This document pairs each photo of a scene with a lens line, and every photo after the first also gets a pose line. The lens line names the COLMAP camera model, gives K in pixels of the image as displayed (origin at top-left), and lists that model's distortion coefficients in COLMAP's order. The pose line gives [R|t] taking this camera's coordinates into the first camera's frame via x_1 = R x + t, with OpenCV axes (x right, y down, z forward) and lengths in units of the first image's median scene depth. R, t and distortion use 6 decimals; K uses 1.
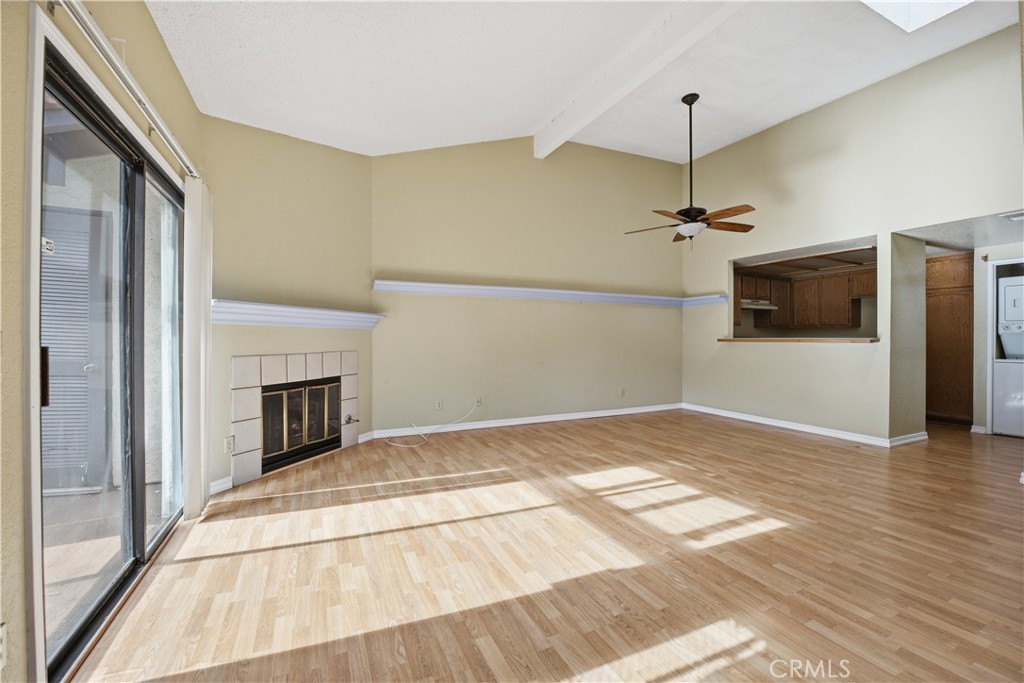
lens RADIAL K [[413.2, 0, 512.0], [0, 413.2, 341.5], [0, 0, 1]] dist [-0.024550, 0.000411]
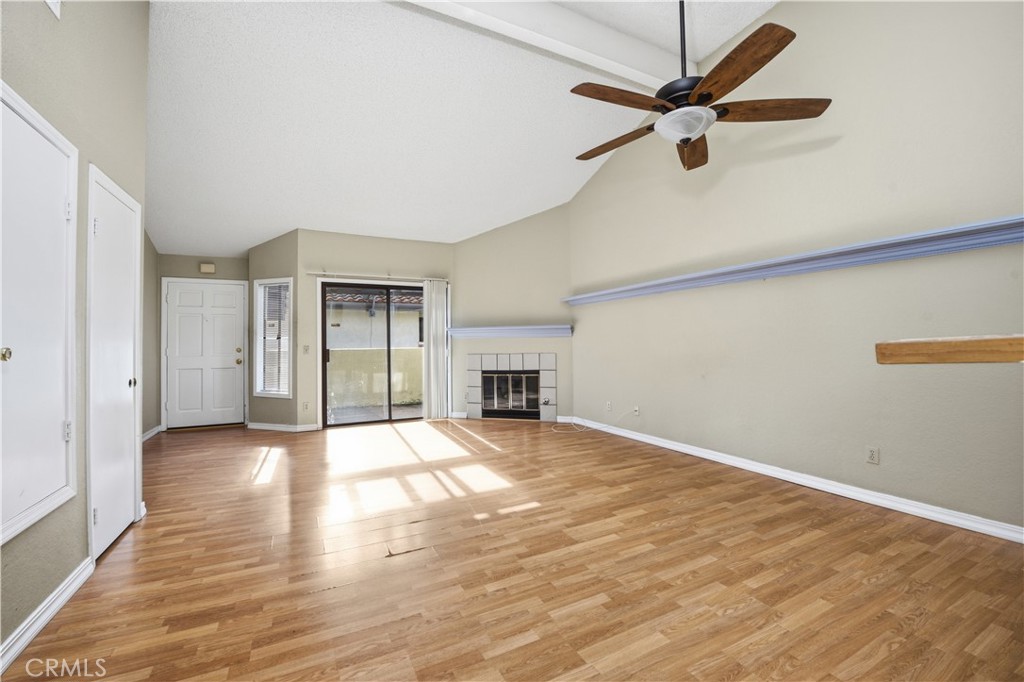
lens RADIAL K [[421.6, 0, 512.0], [0, 421.6, 341.0], [0, 0, 1]] dist [-0.022401, 0.000167]
pose [[0.024947, -0.010088, -0.999638, 1.165846], [0.008364, 0.999916, -0.009882, -0.004954], [0.999654, -0.008115, 0.025029, 0.955336]]
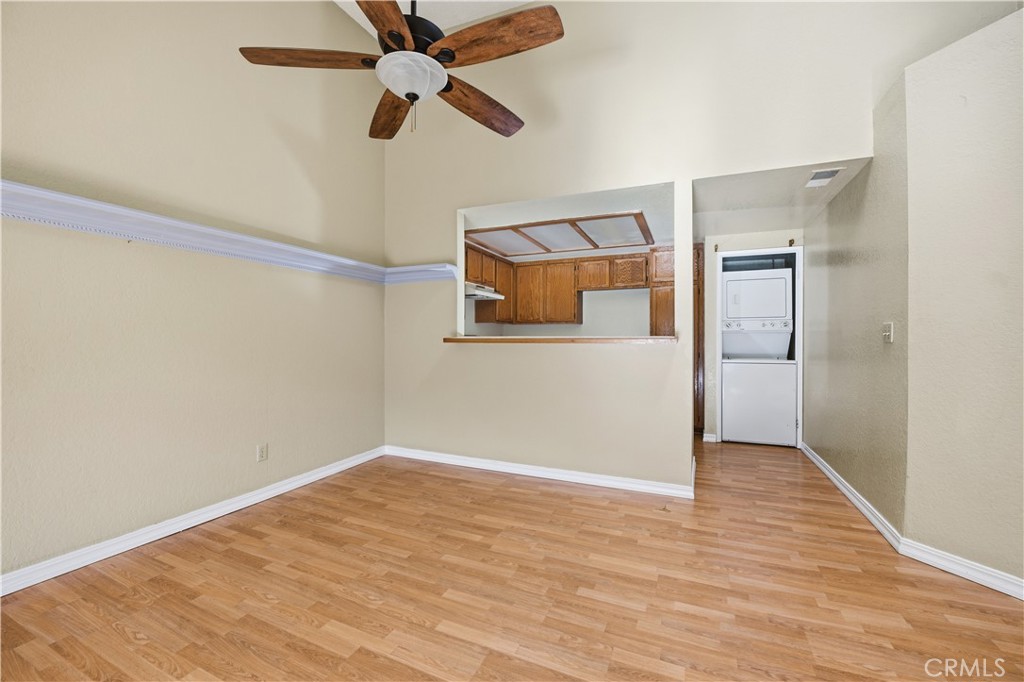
lens RADIAL K [[413.2, 0, 512.0], [0, 413.2, 341.0], [0, 0, 1]] dist [-0.024550, 0.000411]
pose [[0.758840, -0.005501, 0.651254, 0.294723], [0.005362, 0.999983, 0.002198, -0.003478], [-0.651255, 0.001825, 0.758857, 0.759445]]
